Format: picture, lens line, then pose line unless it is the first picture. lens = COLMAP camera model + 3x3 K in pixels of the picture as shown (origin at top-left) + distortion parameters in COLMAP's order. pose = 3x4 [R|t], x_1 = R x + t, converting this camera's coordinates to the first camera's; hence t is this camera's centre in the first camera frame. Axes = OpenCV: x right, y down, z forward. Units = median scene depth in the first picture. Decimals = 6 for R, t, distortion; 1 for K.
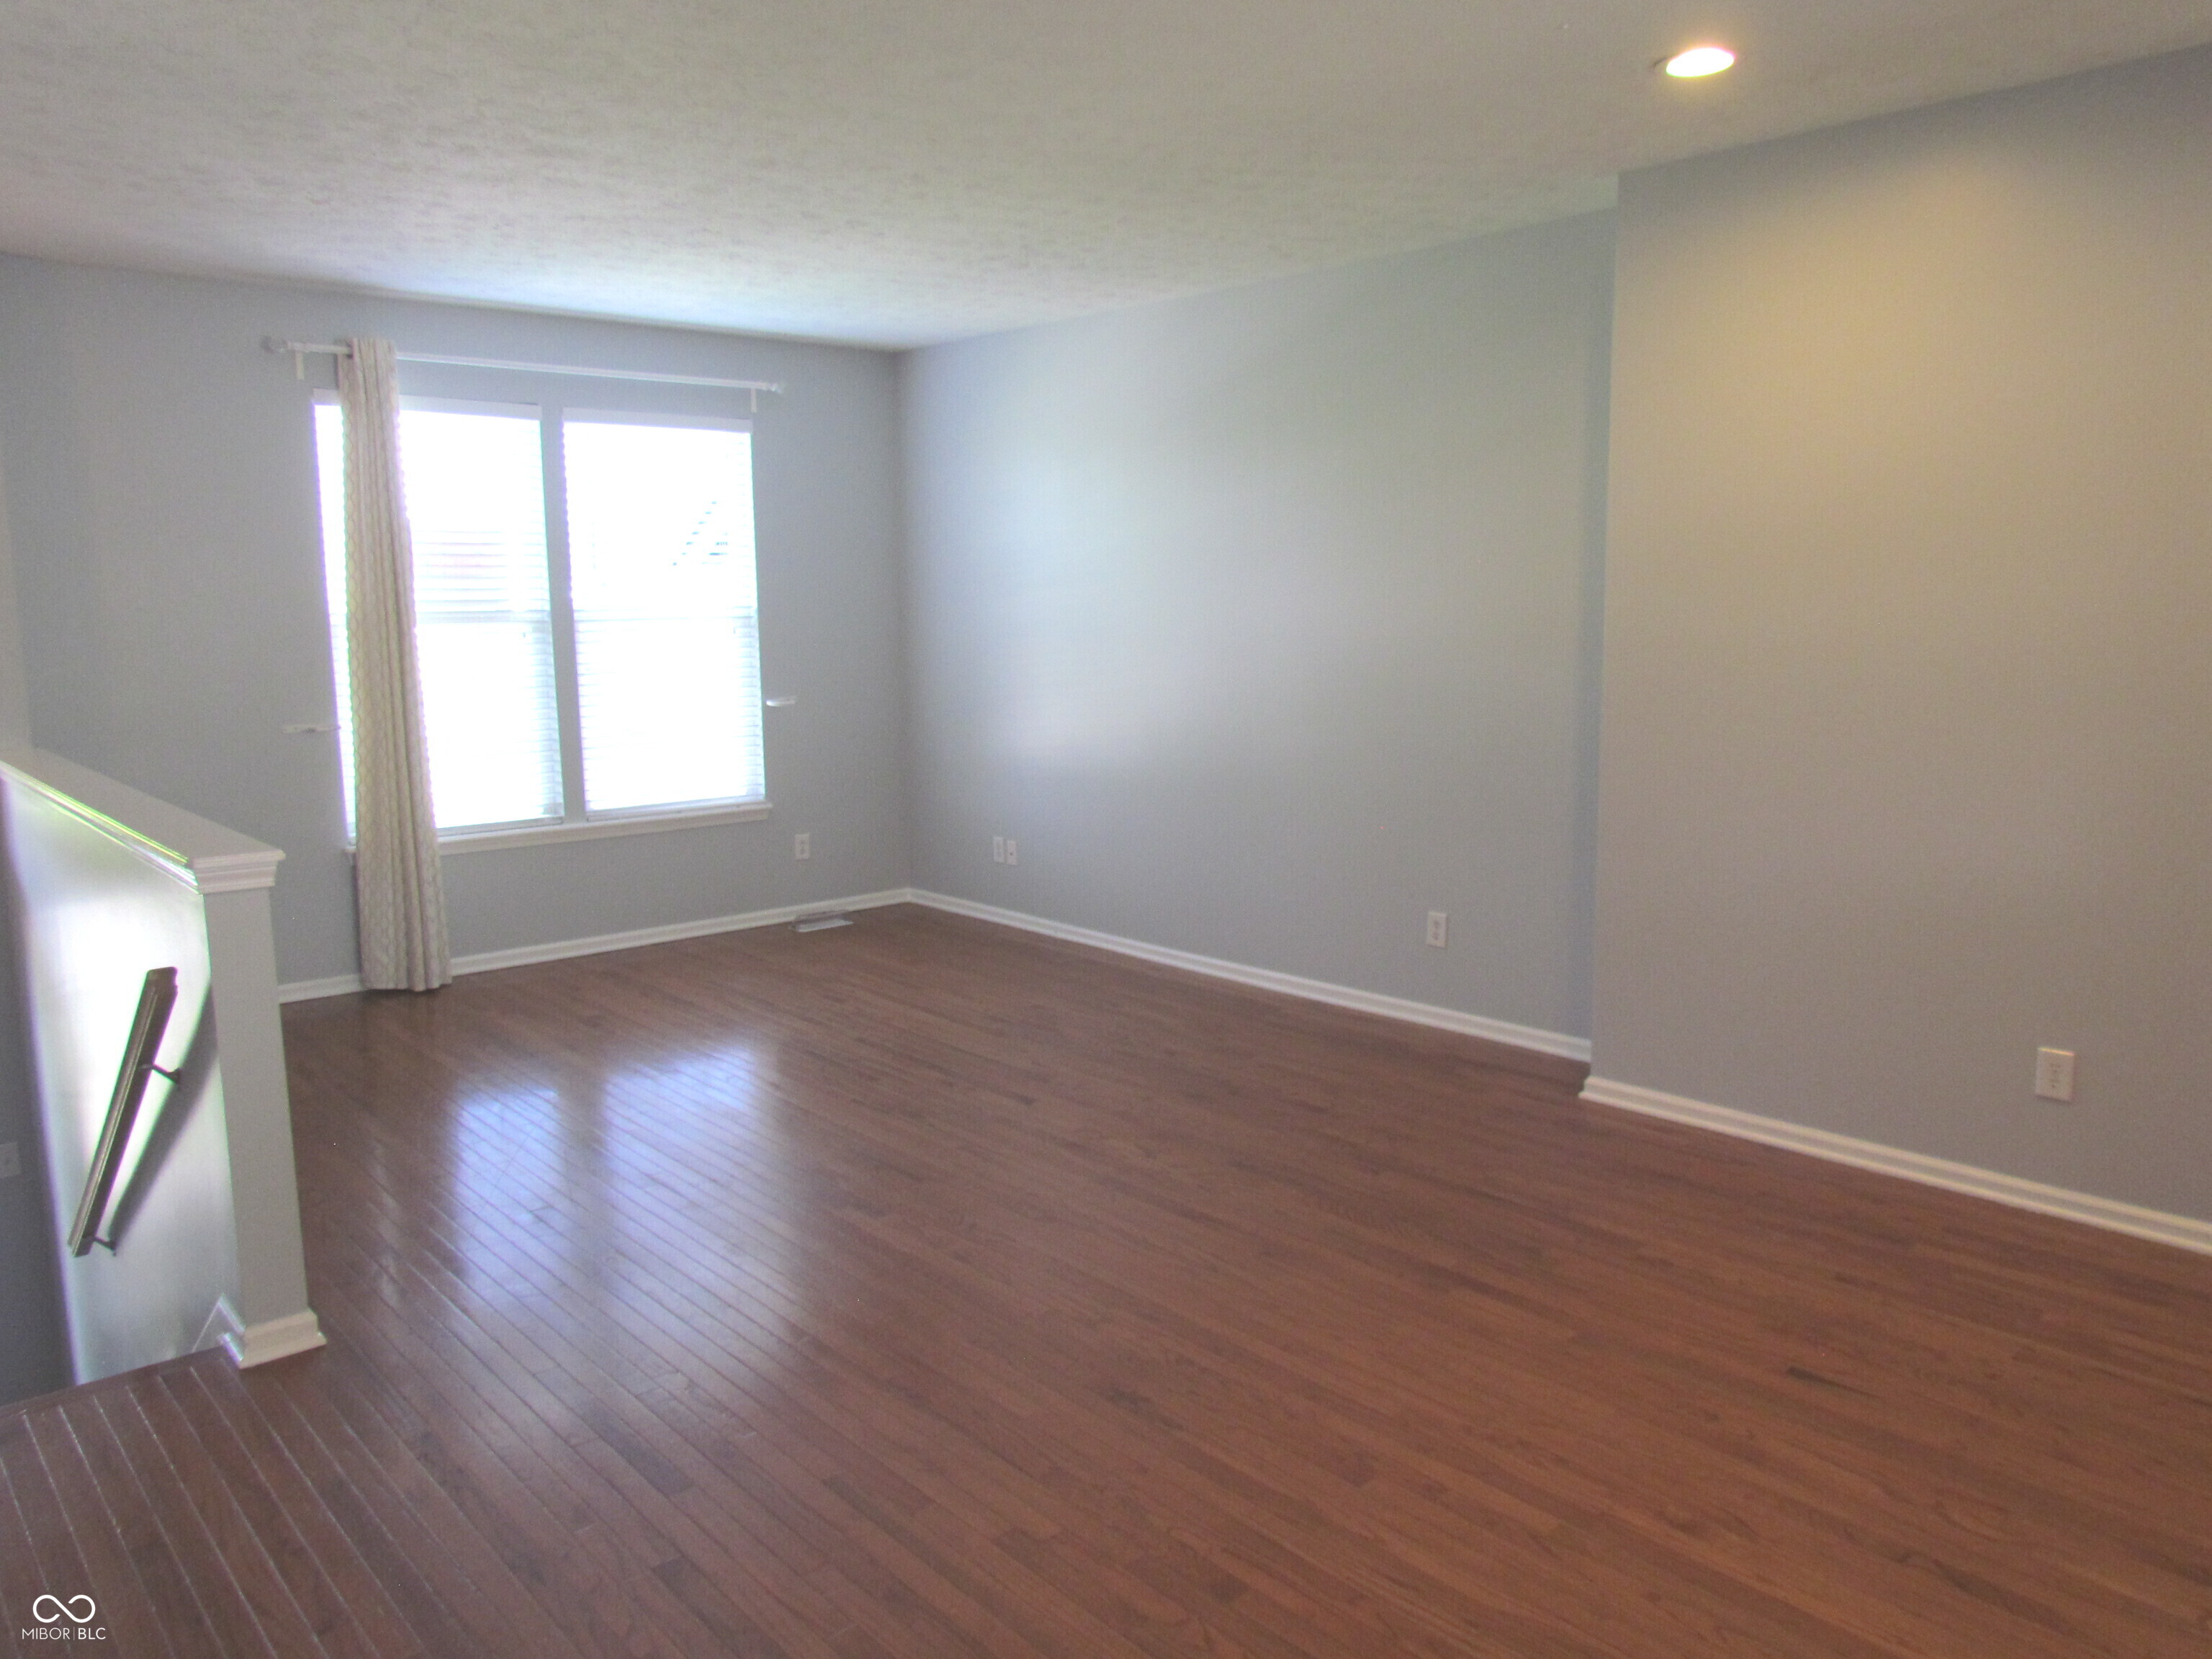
lens RADIAL K [[1585.8, 0, 1091.9], [0, 1585.8, 835.2], [0, 0, 1]] dist [-0.006112, 0.001983]
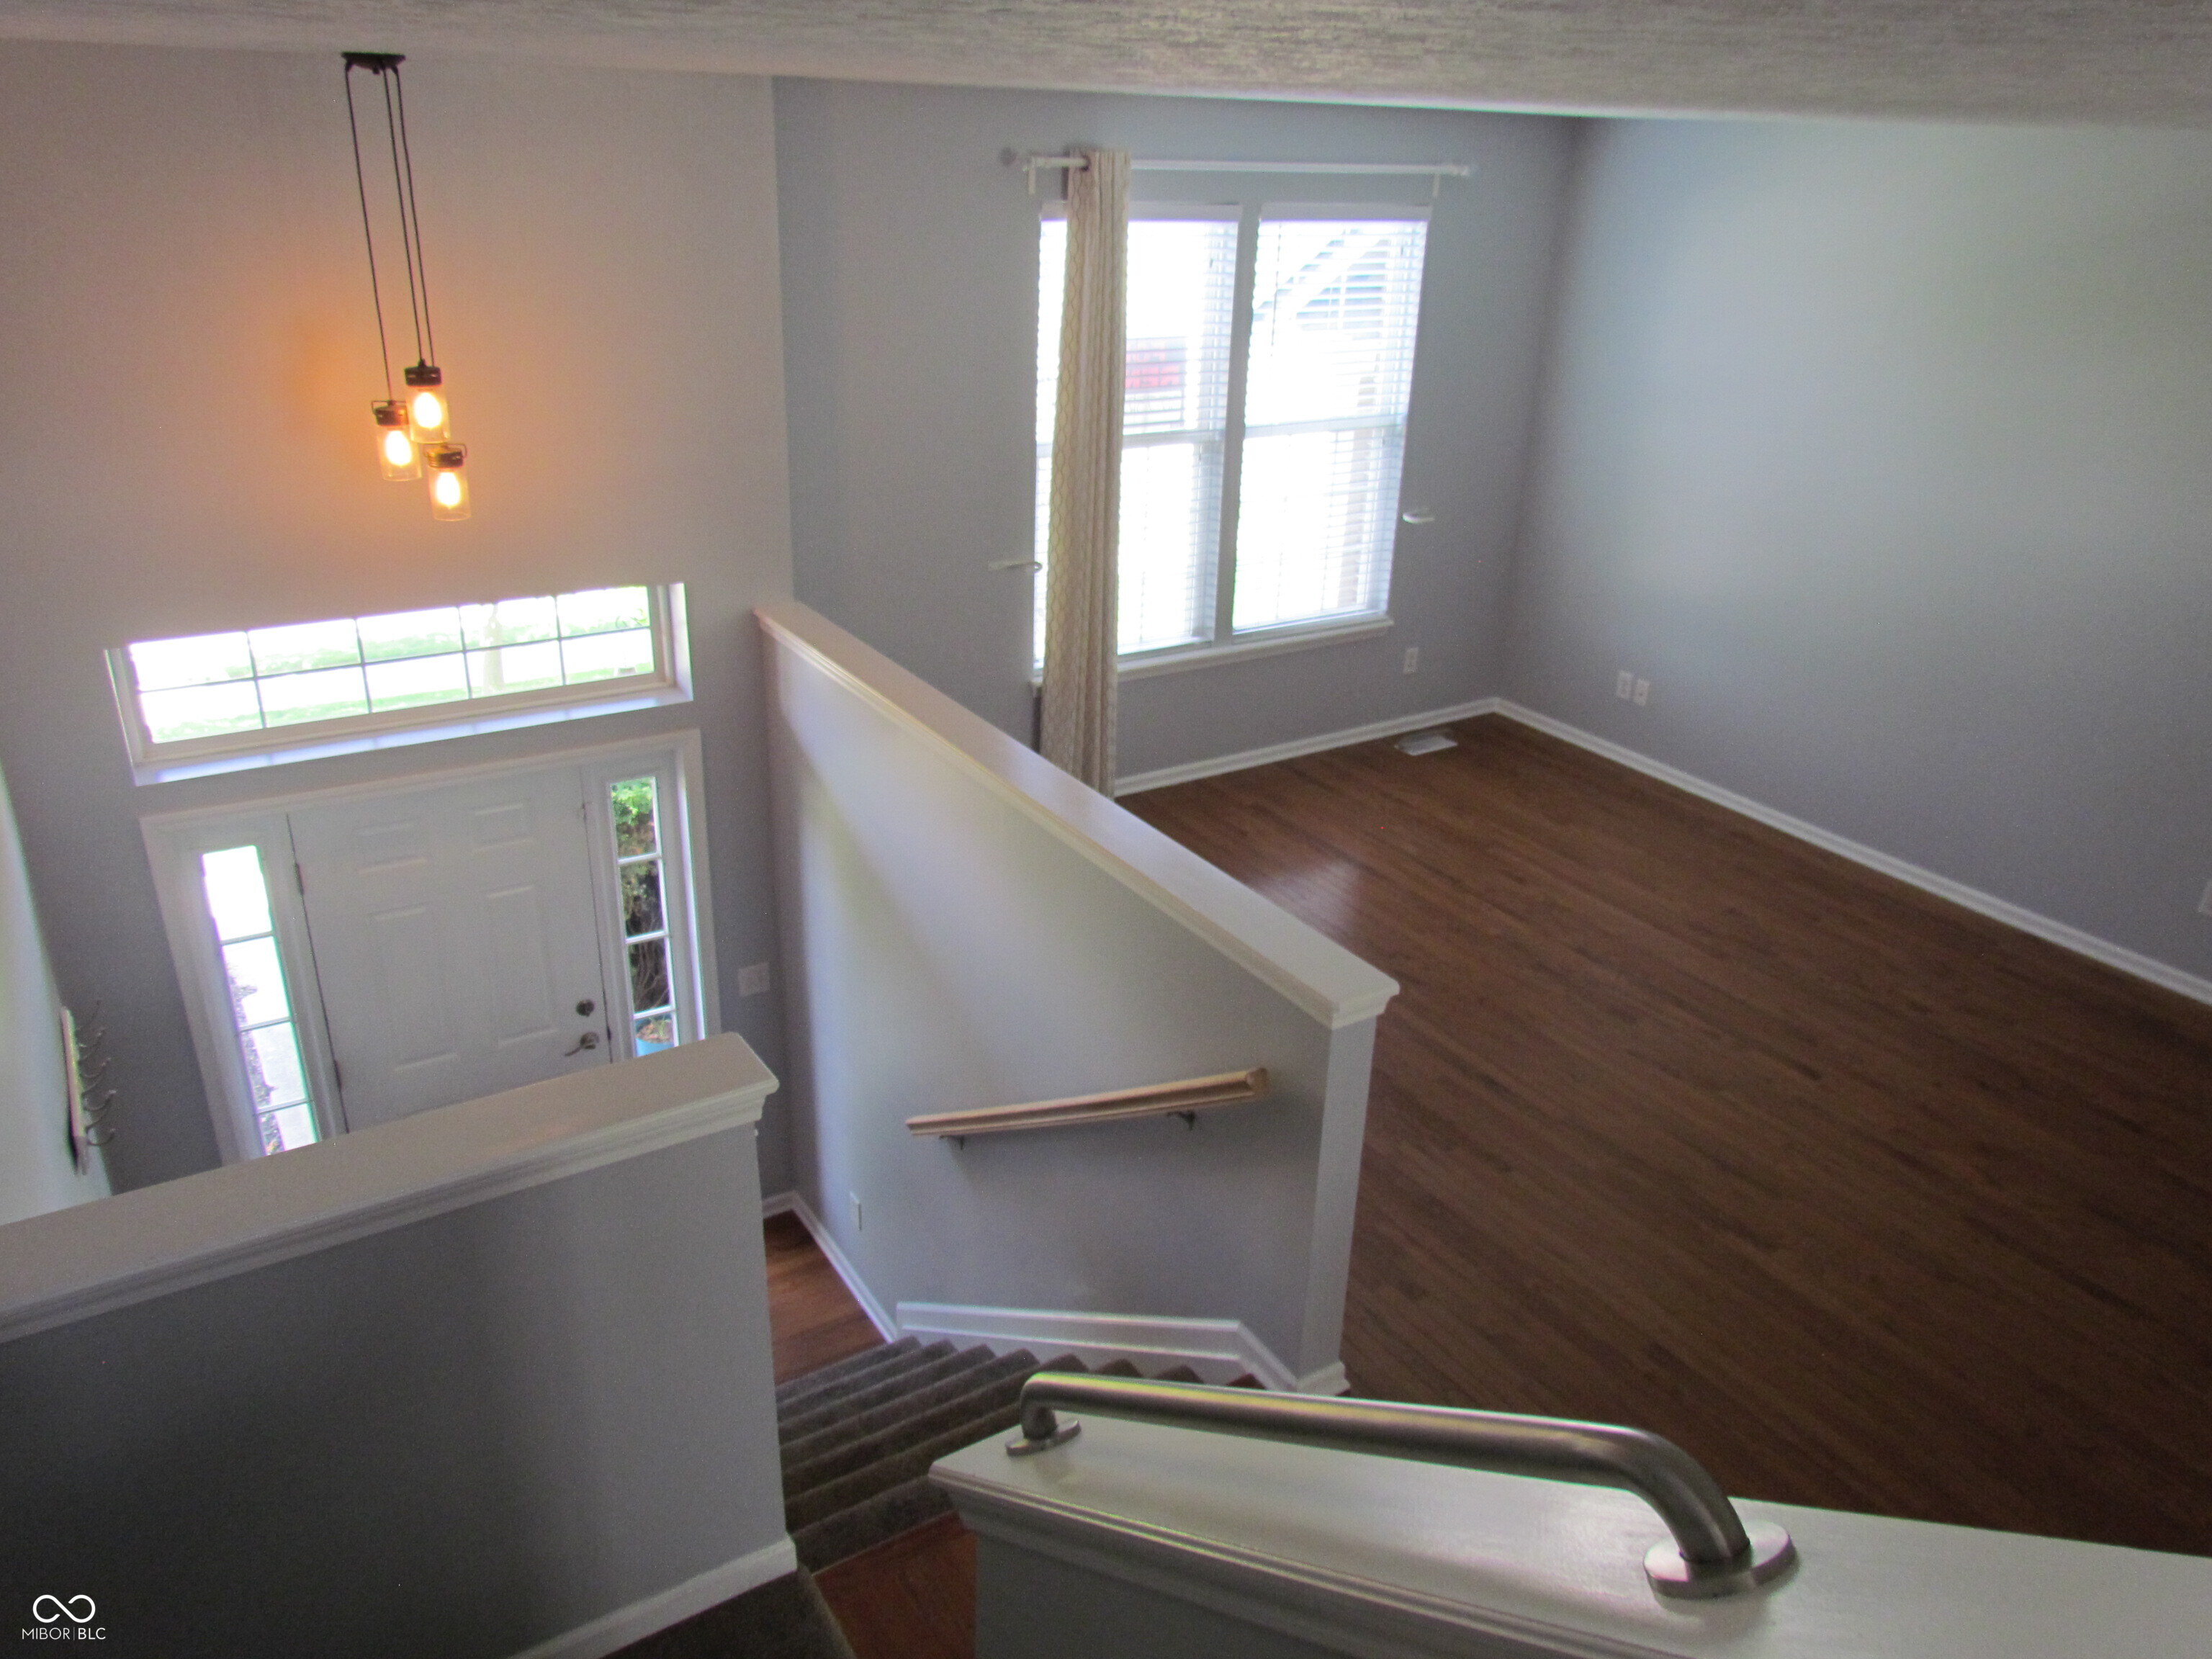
lens RADIAL K [[1585.8, 0, 1115.0], [0, 1585.8, 821.0], [0, 0, 1]] dist [-0.006112, 0.001983]
pose [[0.988986, 0.096147, -0.112524, -0.272676], [-0.064083, 0.963475, 0.260017, -0.155904], [0.133414, -0.249942, 0.959025, 0.022370]]
